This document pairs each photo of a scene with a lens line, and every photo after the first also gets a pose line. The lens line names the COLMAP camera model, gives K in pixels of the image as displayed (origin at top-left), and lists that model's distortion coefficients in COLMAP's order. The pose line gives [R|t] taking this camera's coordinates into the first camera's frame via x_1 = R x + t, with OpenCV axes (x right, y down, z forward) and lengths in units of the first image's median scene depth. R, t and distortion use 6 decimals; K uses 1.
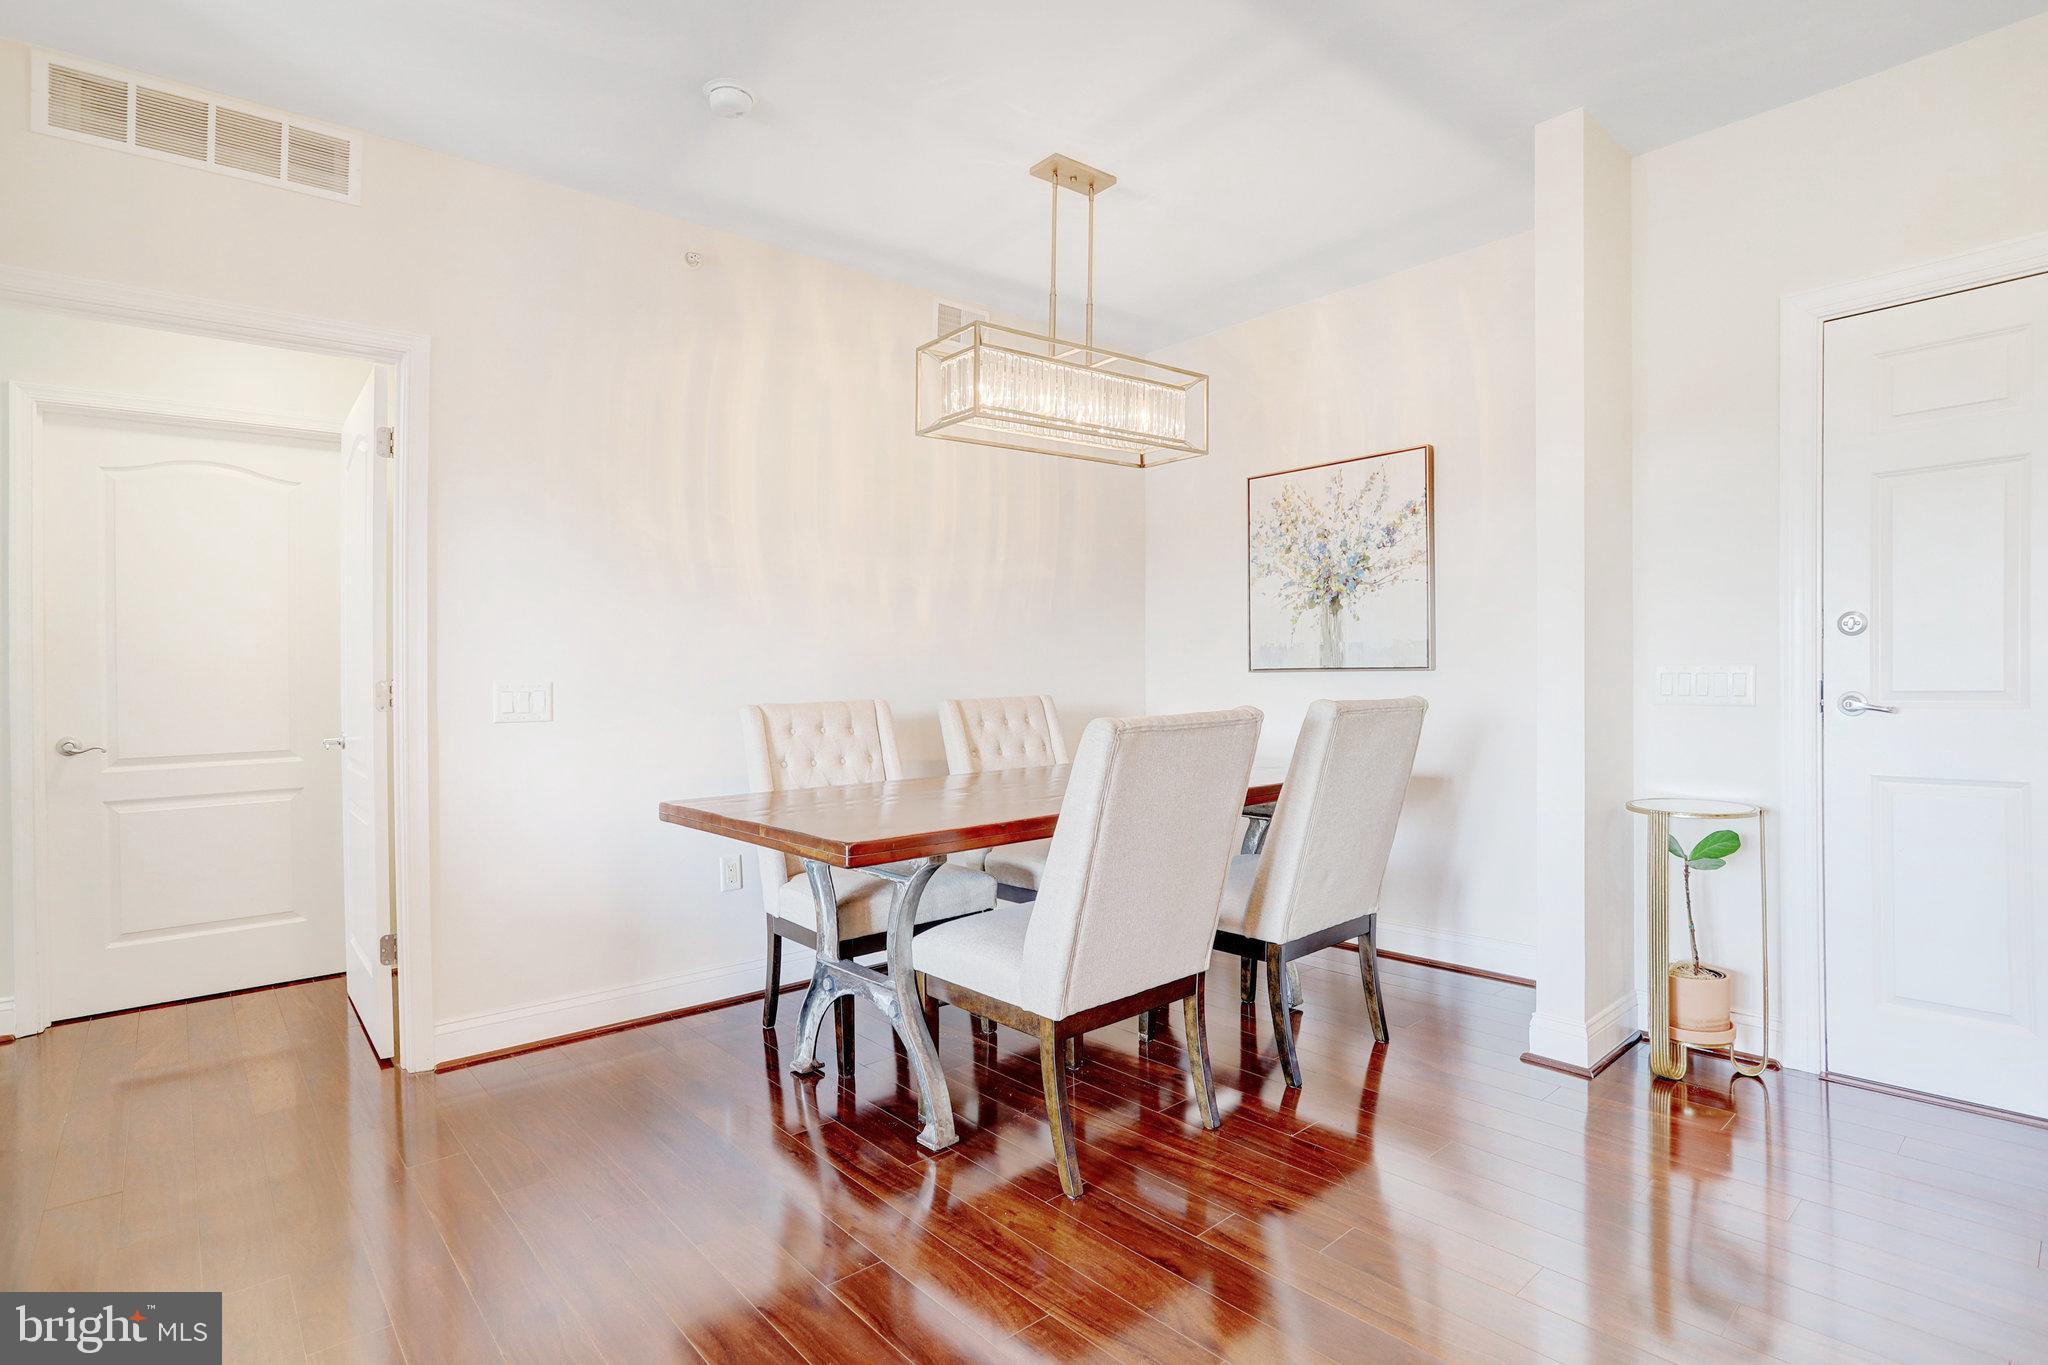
lens RADIAL K [[1039.4, 0, 1014.0], [0, 1039.4, 699.6], [0, 0, 1]] dist [-0.031110, 0.019474]
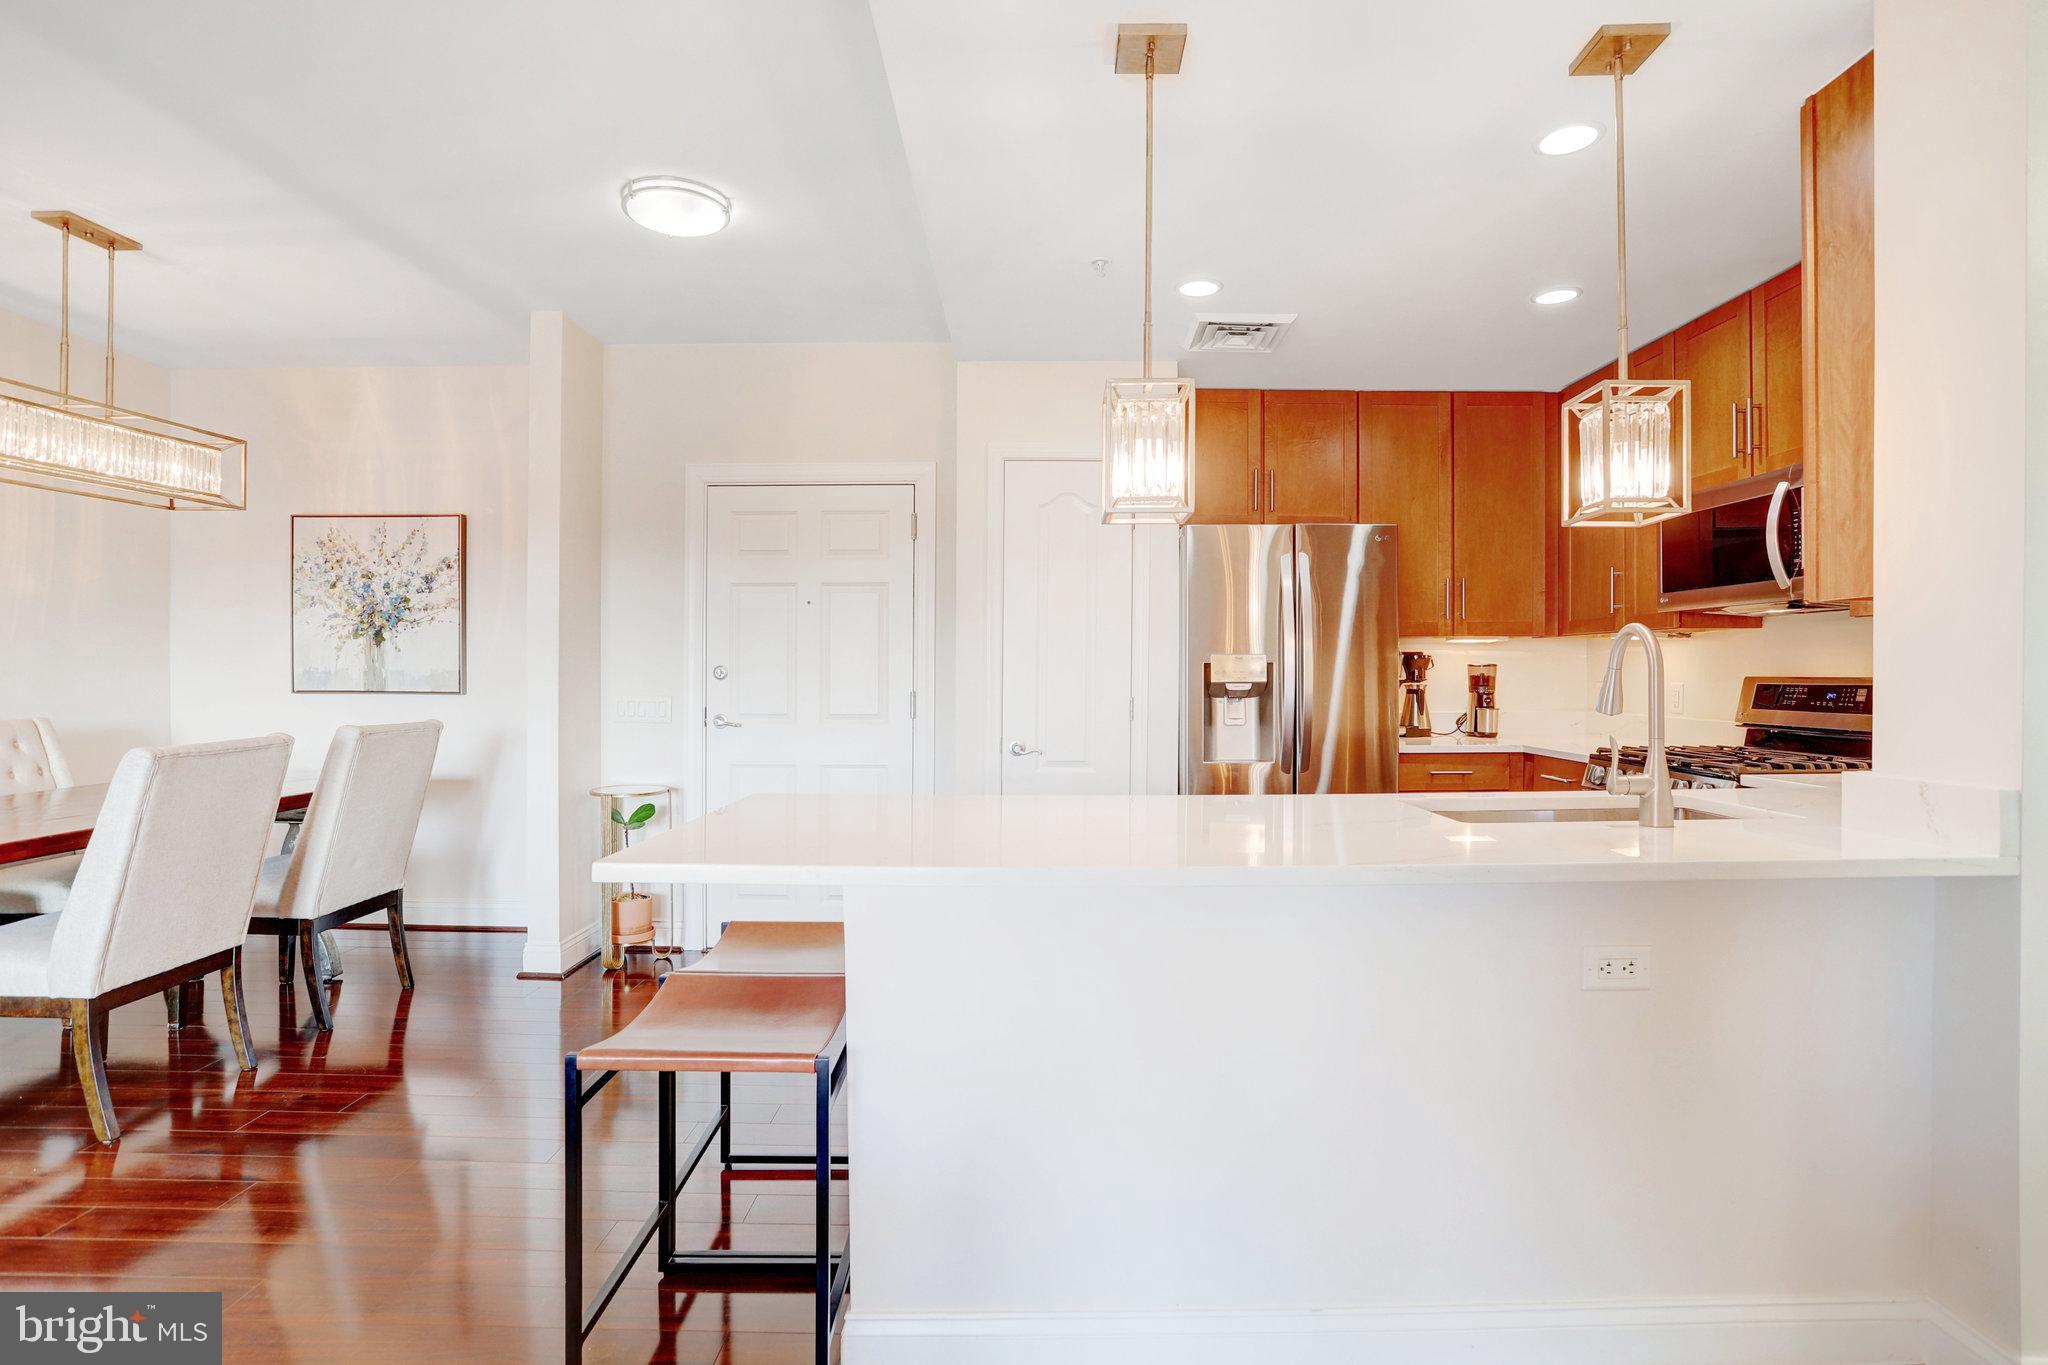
lens RADIAL K [[1039.4, 0, 1014.0], [0, 1039.4, 699.6], [0, 0, 1]] dist [-0.031110, 0.019474]
pose [[0.680119, -0.000308, 0.733102, -0.068945], [0.001947, 0.999997, -0.001386, -0.023610], [-0.733099, 0.002370, 0.680118, -0.402309]]
